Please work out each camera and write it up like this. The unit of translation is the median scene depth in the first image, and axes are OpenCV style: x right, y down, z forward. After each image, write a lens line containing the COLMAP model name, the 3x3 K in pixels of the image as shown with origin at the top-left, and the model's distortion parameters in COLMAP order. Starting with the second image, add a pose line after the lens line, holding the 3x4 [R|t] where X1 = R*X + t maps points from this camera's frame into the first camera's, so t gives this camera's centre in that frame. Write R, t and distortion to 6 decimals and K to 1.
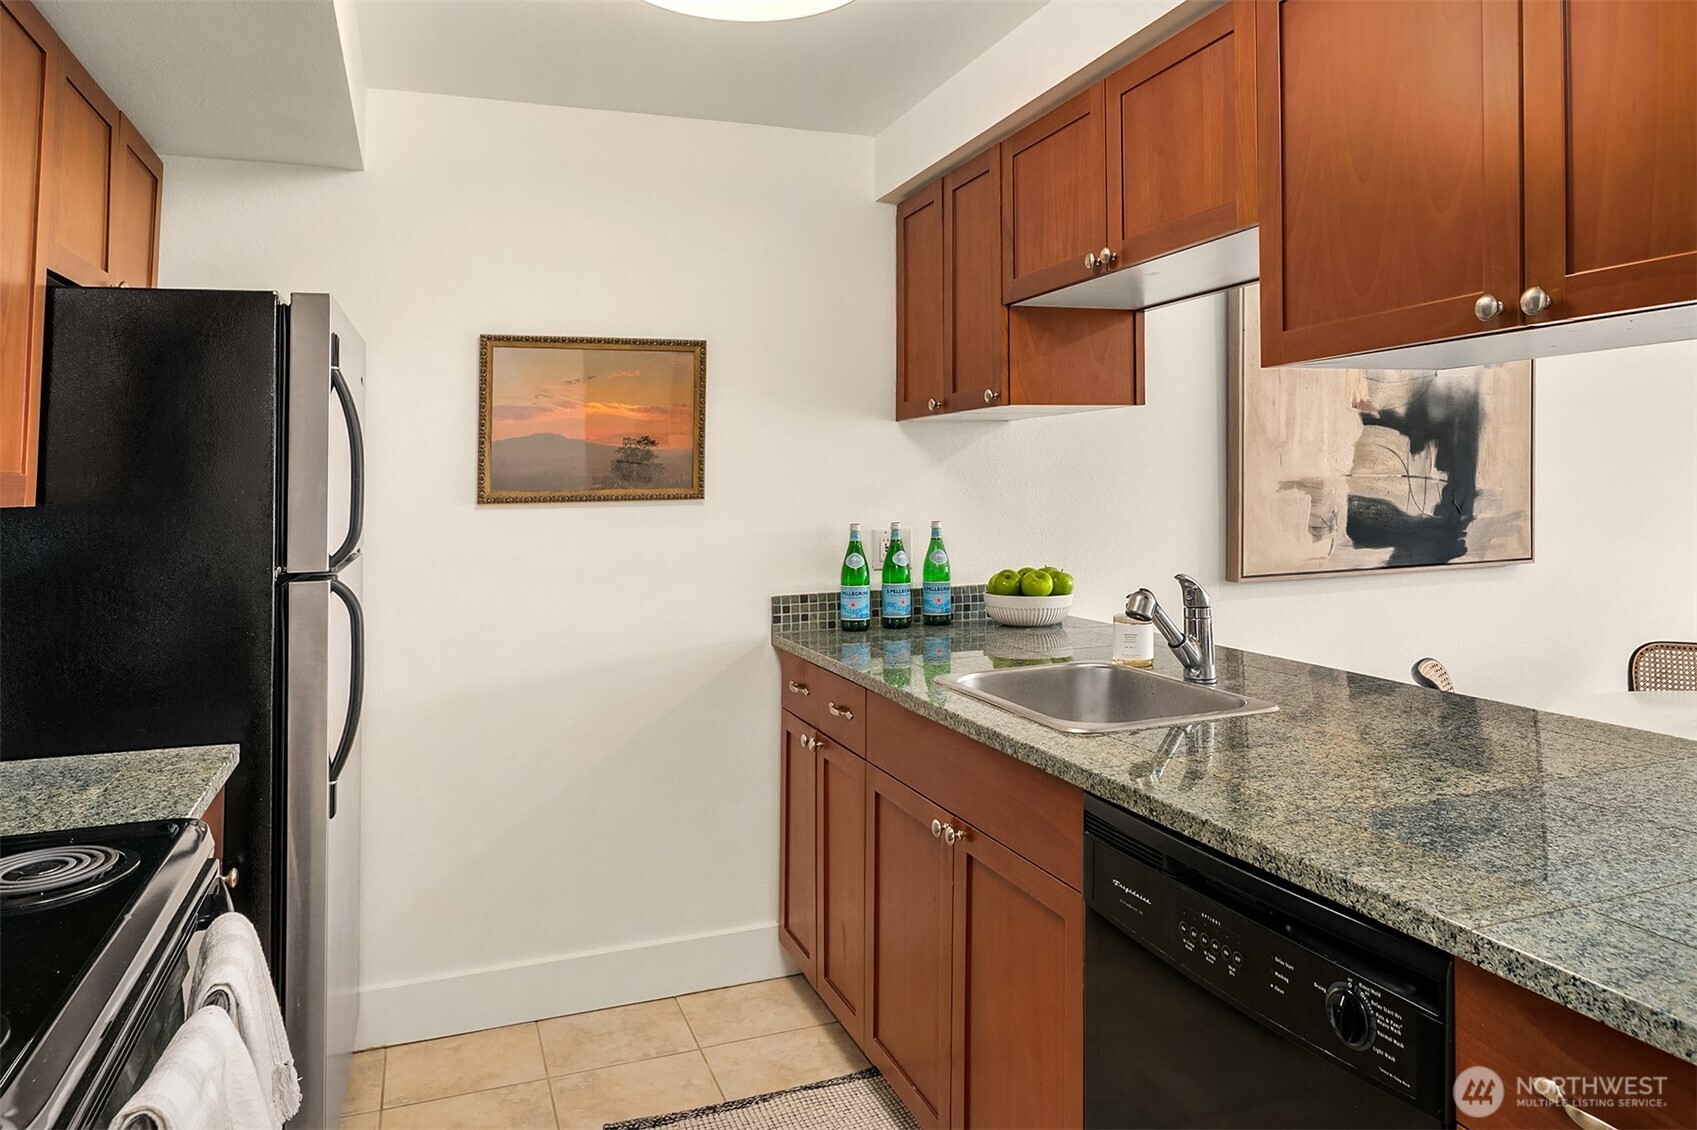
lens RADIAL K [[1128.5, 0, 849.5], [0, 1128.5, 463.1], [0, 0, 1]] dist [-0.001773, -0.000191]
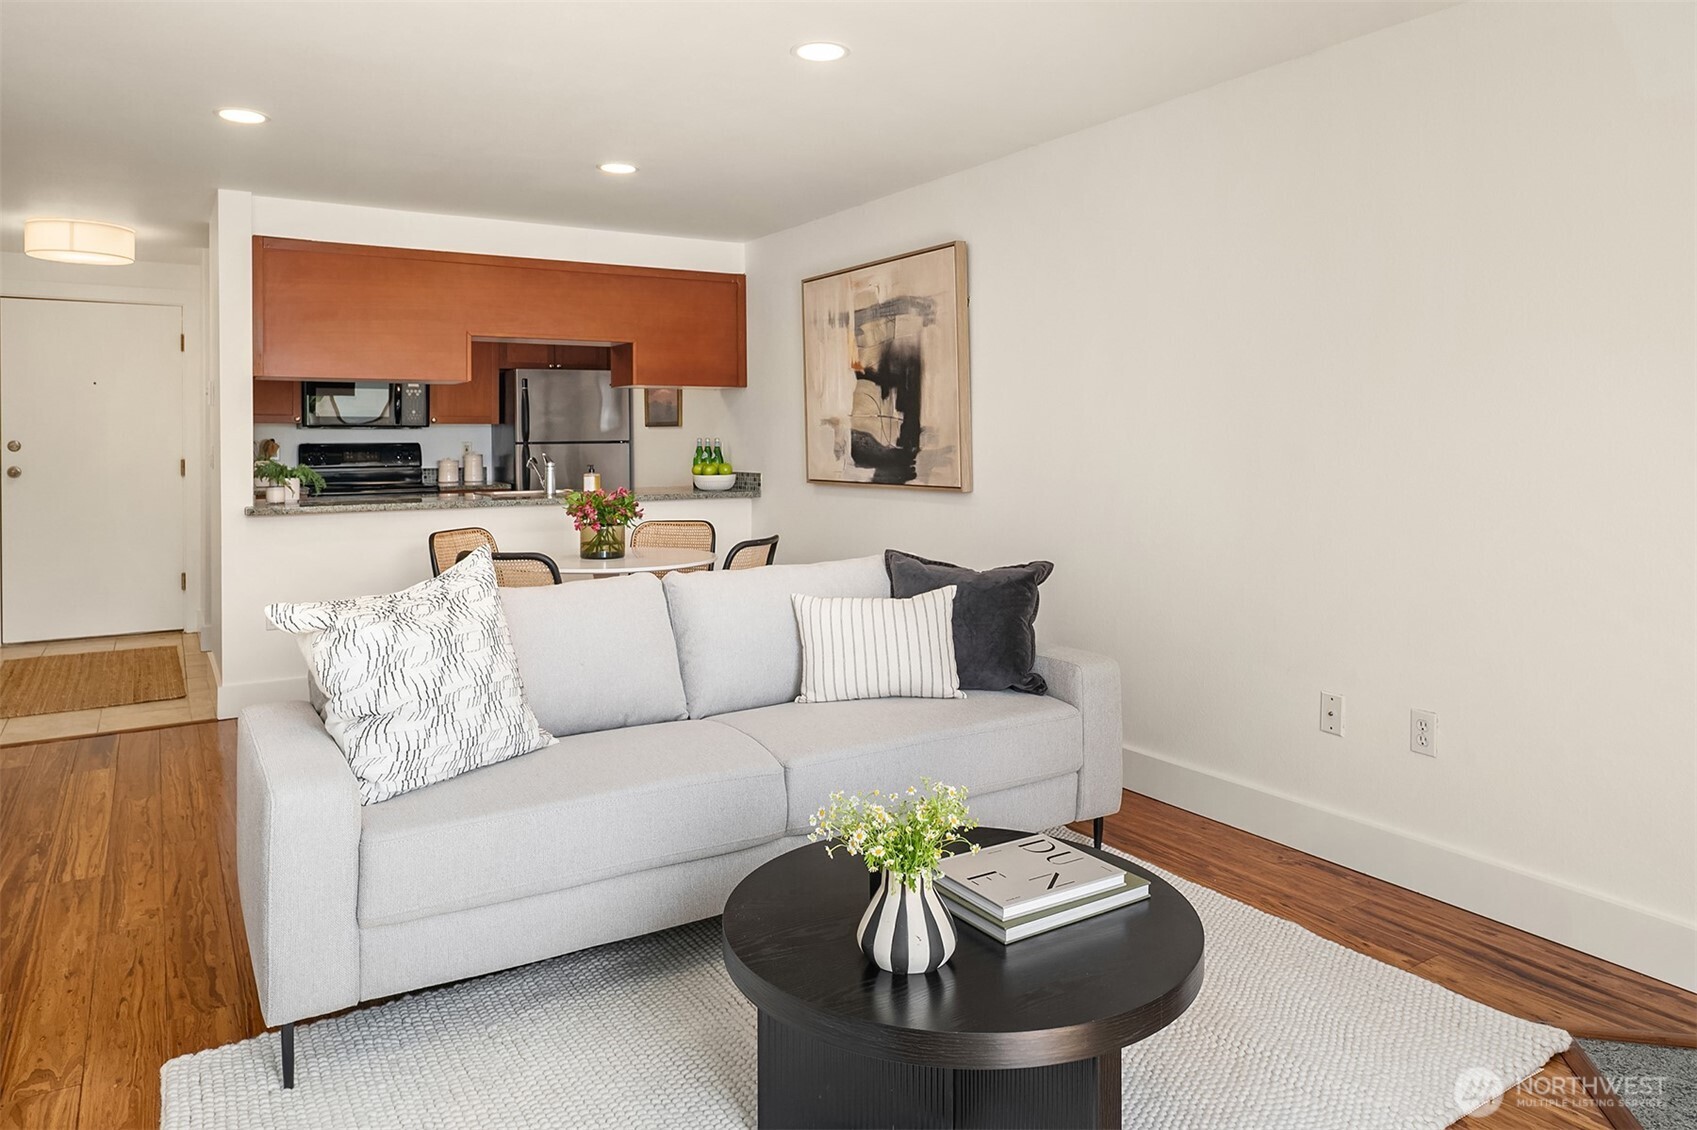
lens RADIAL K [[1114.3, 0, 852.0], [0, 1114.3, 439.6], [0, 0, 1]] dist [-0.001300, -0.000468]
pose [[0.200607, 0.020311, -0.979461, 1.817629], [0.015053, 0.999603, 0.023812, 0.007765], [0.979556, -0.019521, 0.200221, 0.716340]]
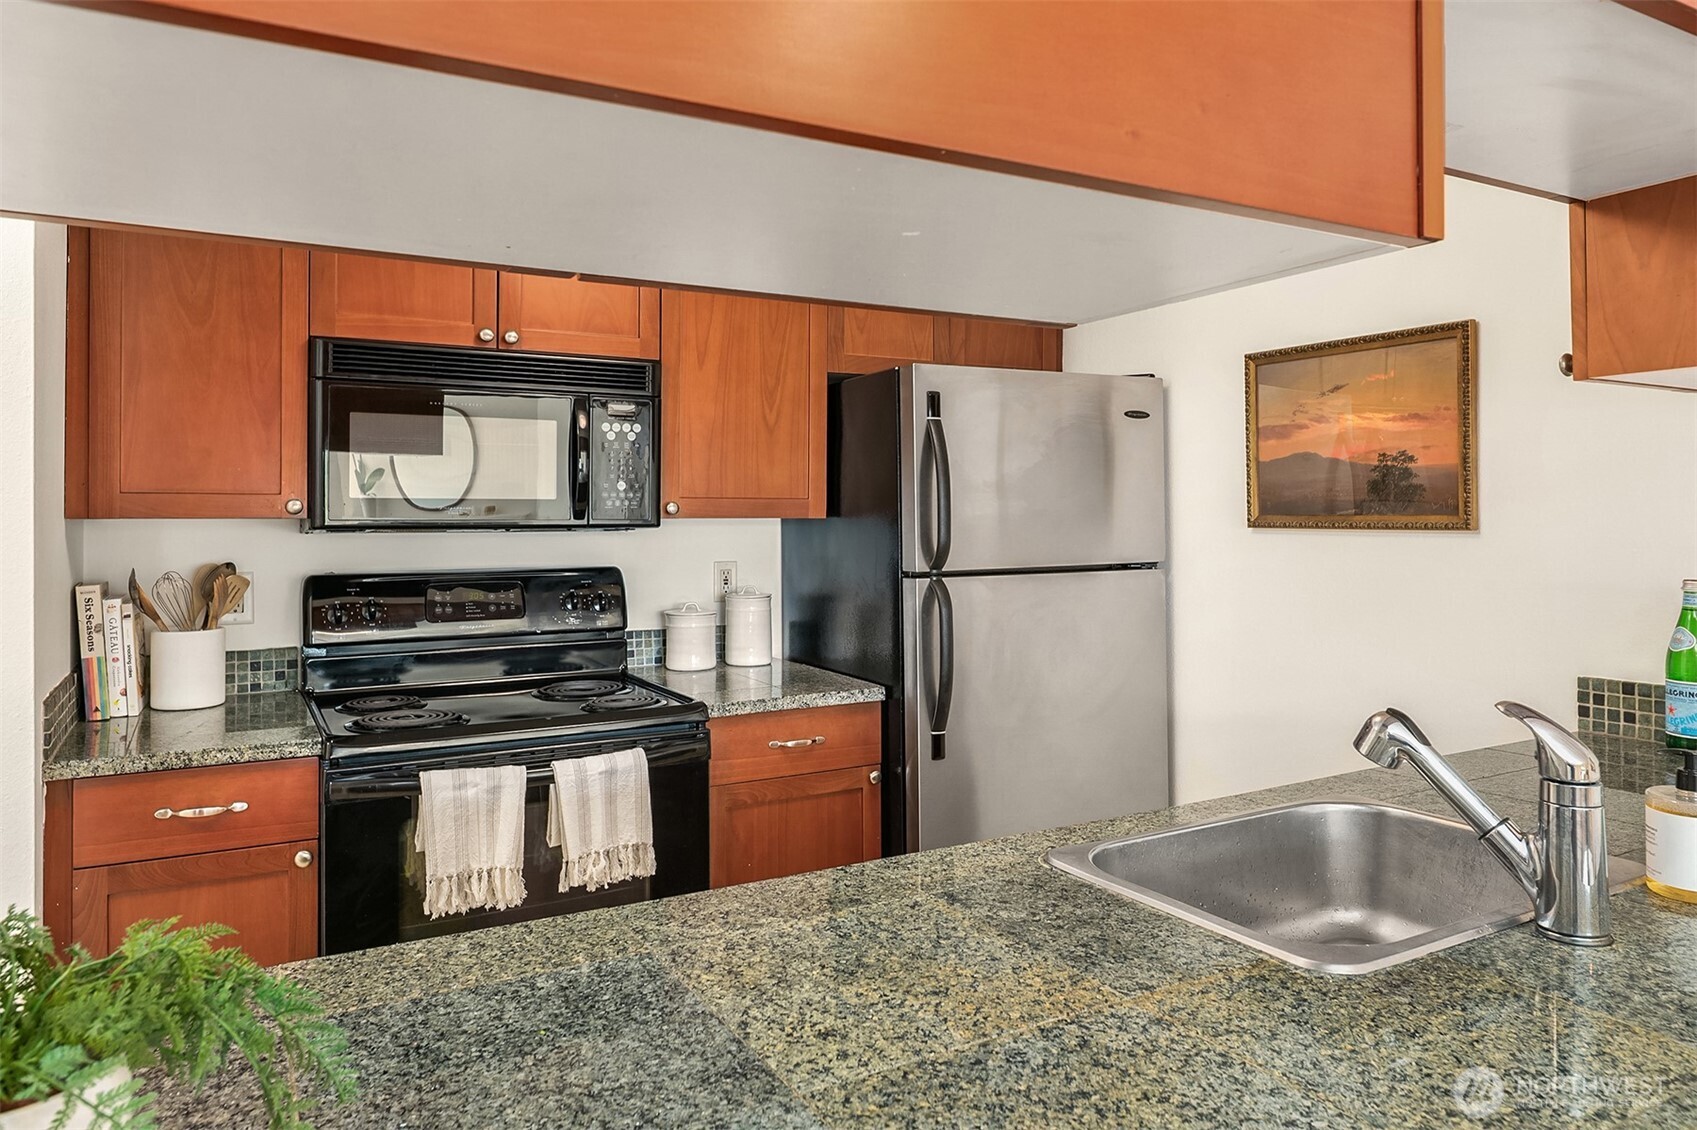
lens RADIAL K [[1126.7, 0, 853.8], [0, 1126.7, 486.1], [0, 0, 1]] dist [-0.002703, -0.001059]
pose [[0.155390, -0.007073, -0.987828, 0.446437], [0.014709, 0.999880, -0.004846, -0.000125], [0.987744, -0.013777, 0.155475, 0.384349]]
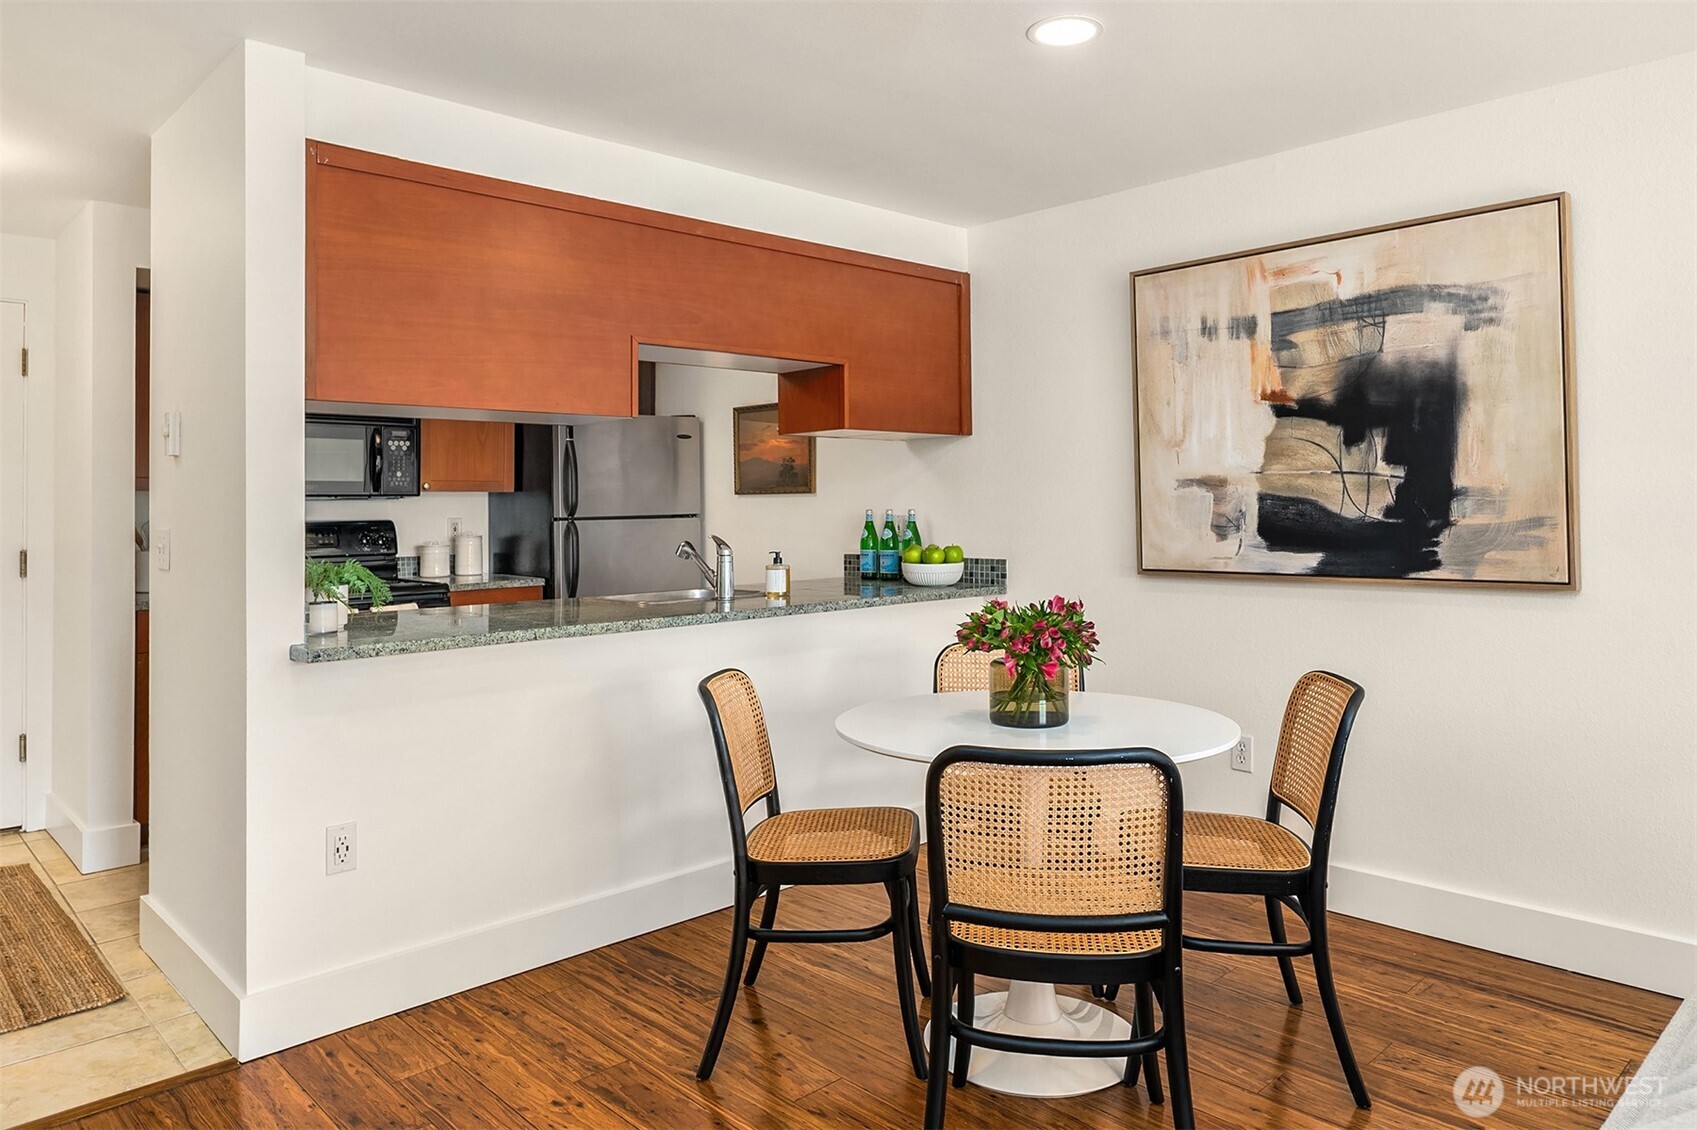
lens RADIAL K [[1126.7, 0, 853.8], [0, 1126.7, 486.1], [0, 0, 1]] dist [-0.002703, -0.001059]
pose [[0.393565, -0.002376, -0.919294, 1.168629], [0.018008, 0.999825, 0.005125, 0.011273], [0.919120, -0.018571, 0.393539, 0.319460]]
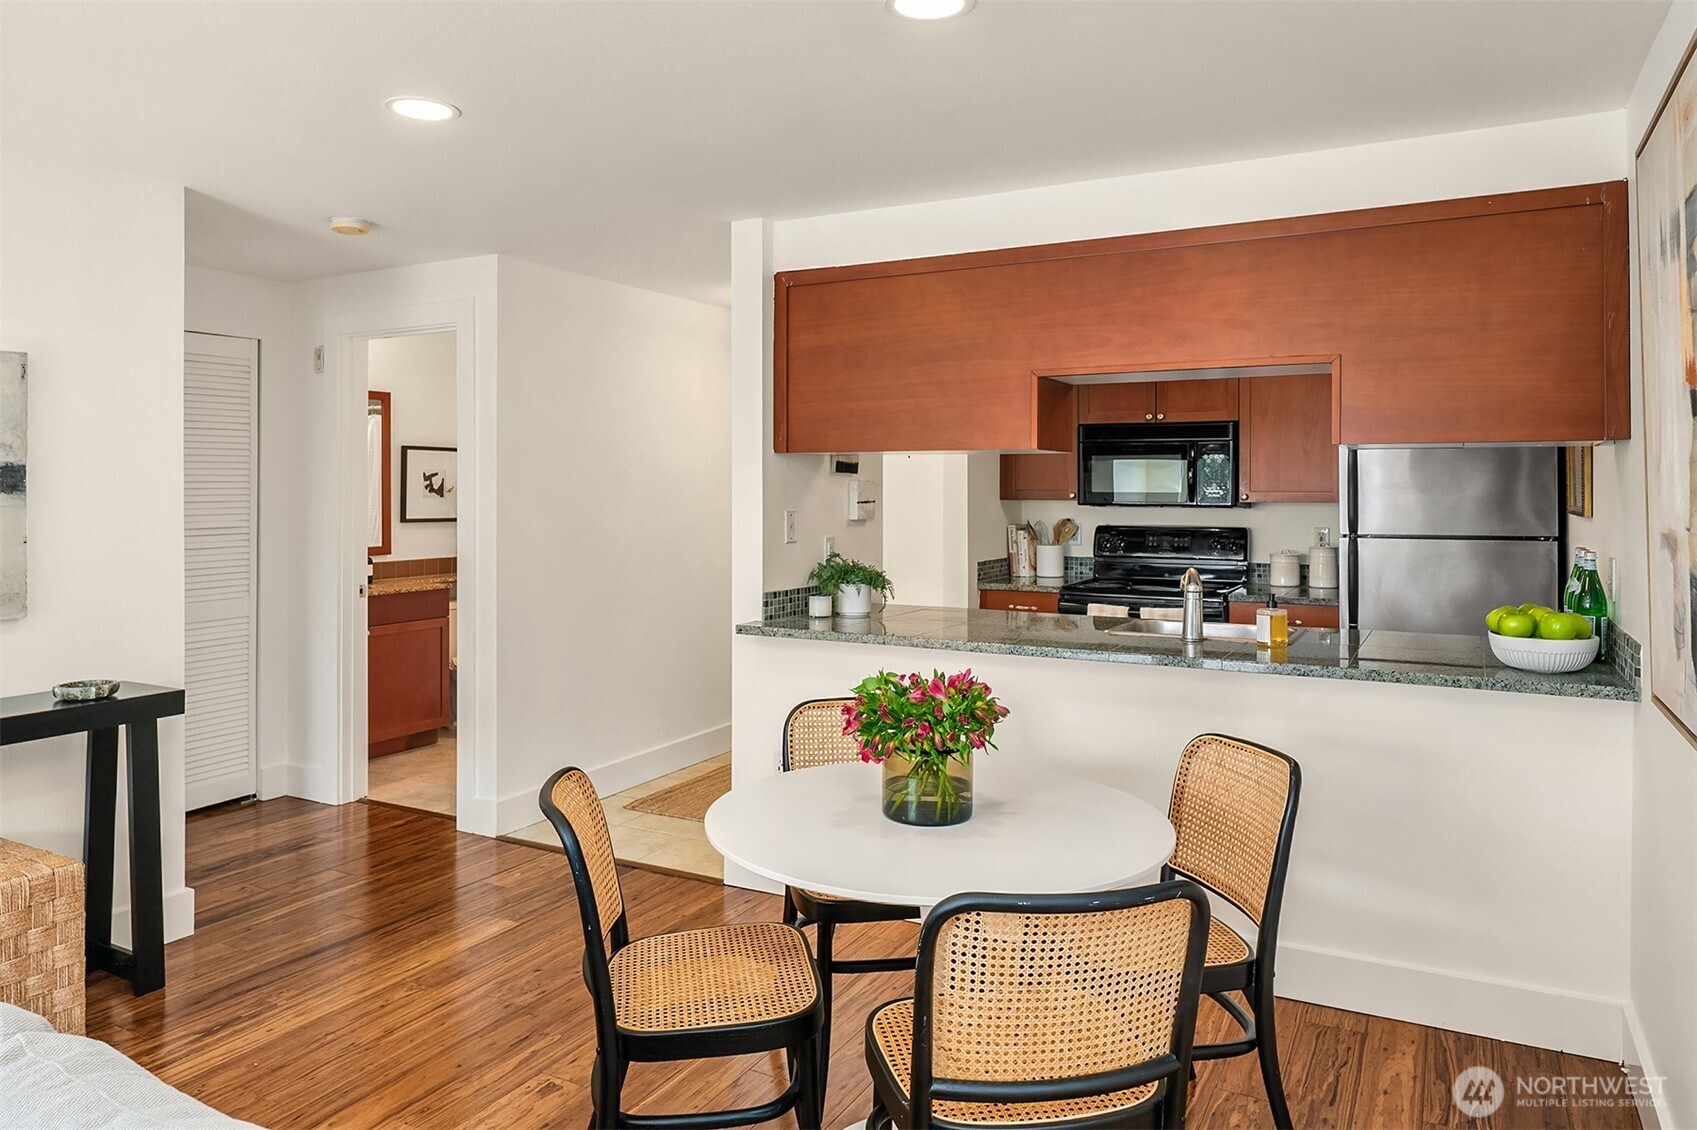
lens RADIAL K [[1126.7, 0, 853.8], [0, 1126.7, 486.1], [0, 0, 1]] dist [-0.002703, -0.001059]
pose [[-0.750565, 0.016745, -0.660584, 1.002393], [0.022929, 0.999737, -0.000710, -0.015078], [0.660398, -0.015679, -0.750752, 1.117477]]
